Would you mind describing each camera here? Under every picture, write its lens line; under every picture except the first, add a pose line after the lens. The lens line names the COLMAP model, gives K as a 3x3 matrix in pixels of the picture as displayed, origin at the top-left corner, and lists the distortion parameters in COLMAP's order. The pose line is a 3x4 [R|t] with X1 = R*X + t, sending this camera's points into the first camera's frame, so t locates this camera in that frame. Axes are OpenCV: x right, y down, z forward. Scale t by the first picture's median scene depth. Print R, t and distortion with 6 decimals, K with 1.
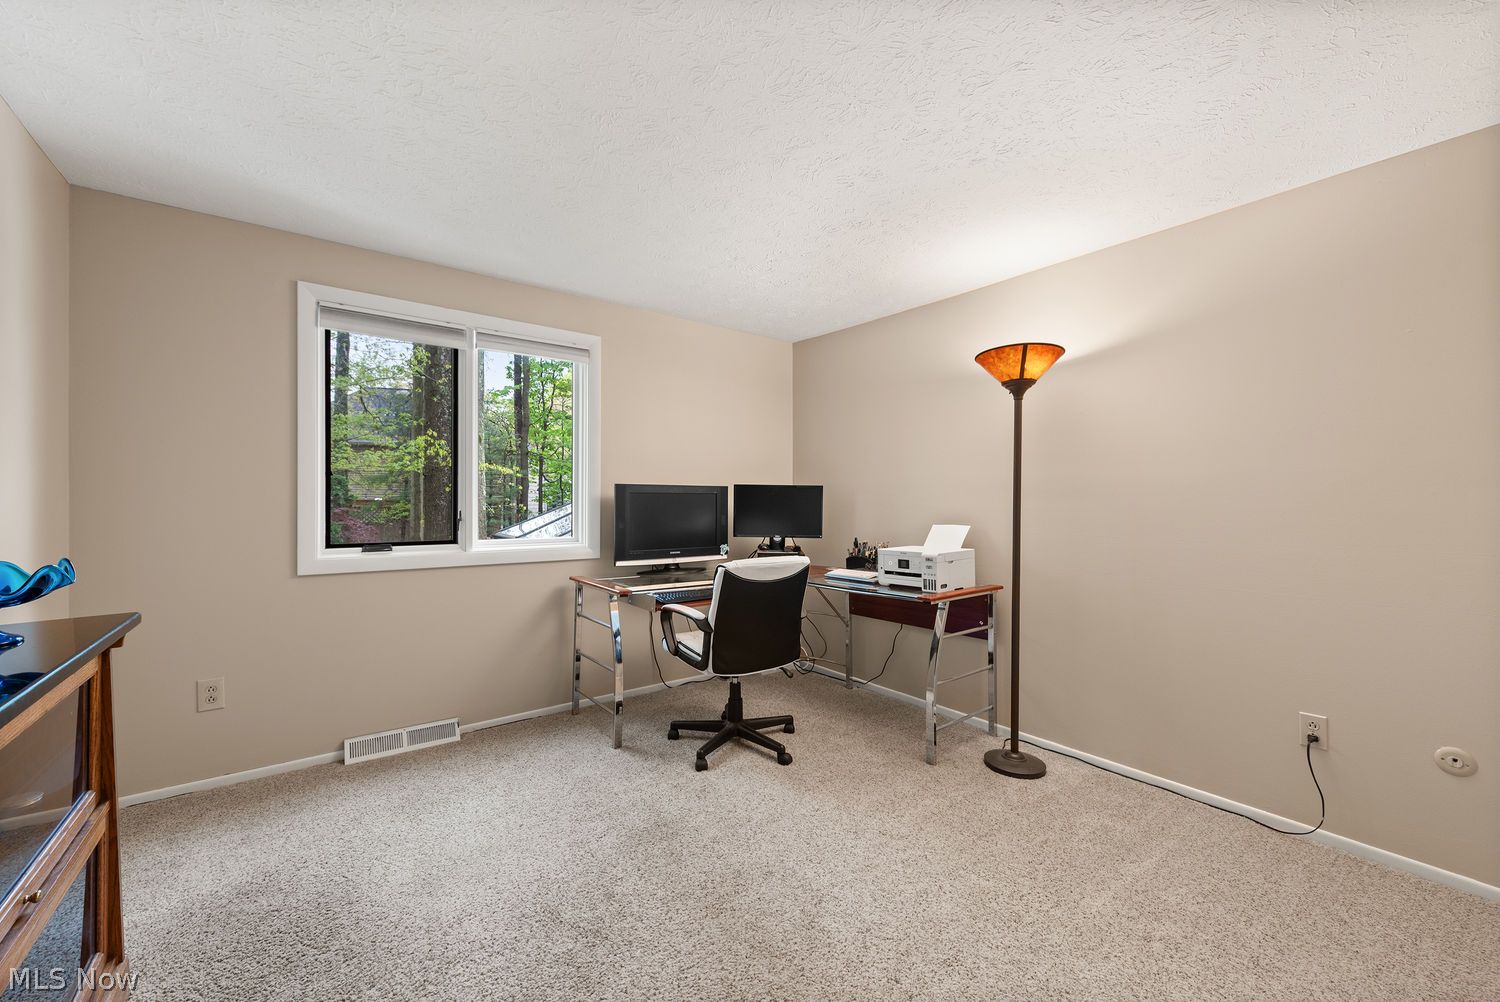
lens RADIAL K [[591.7, 0, 745.7], [0, 591.7, 503.8], [0, 0, 1]] dist [0.002763, 0.000000]
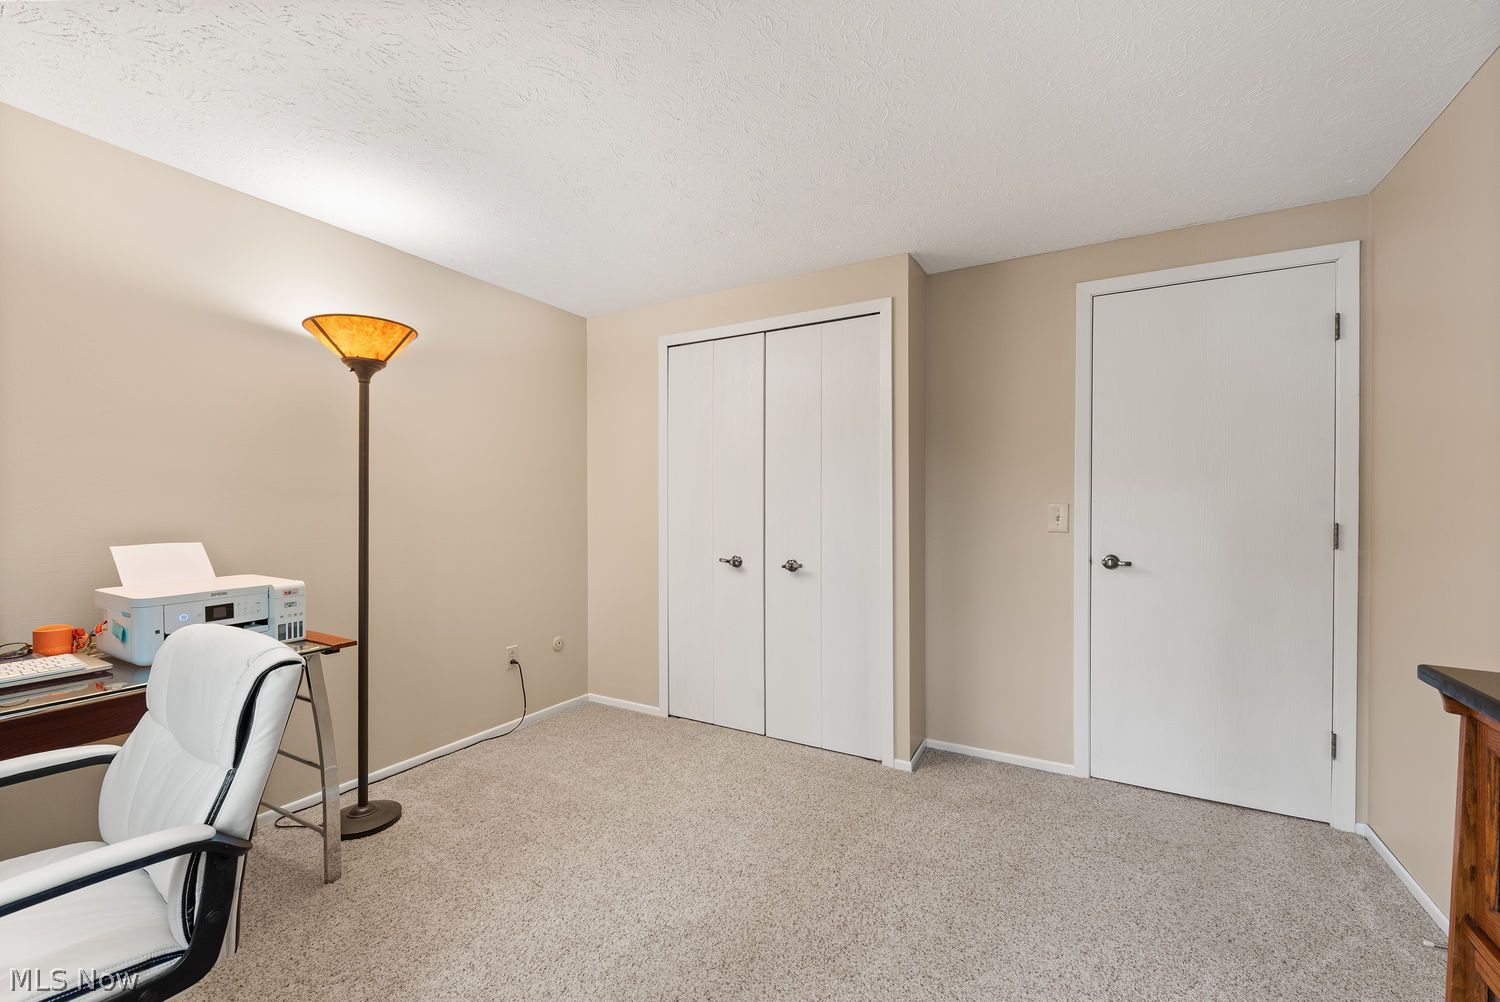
lens RADIAL K [[591.7, 0, 748.1], [0, 591.7, 503.9], [0, 0, 1]] dist [0.002763, 0.000000]
pose [[-0.387039, -0.002268, 0.922060, -0.530559], [-0.003452, 0.999994, 0.001011, -0.008720], [-0.922057, -0.002792, -0.387045, 0.823135]]
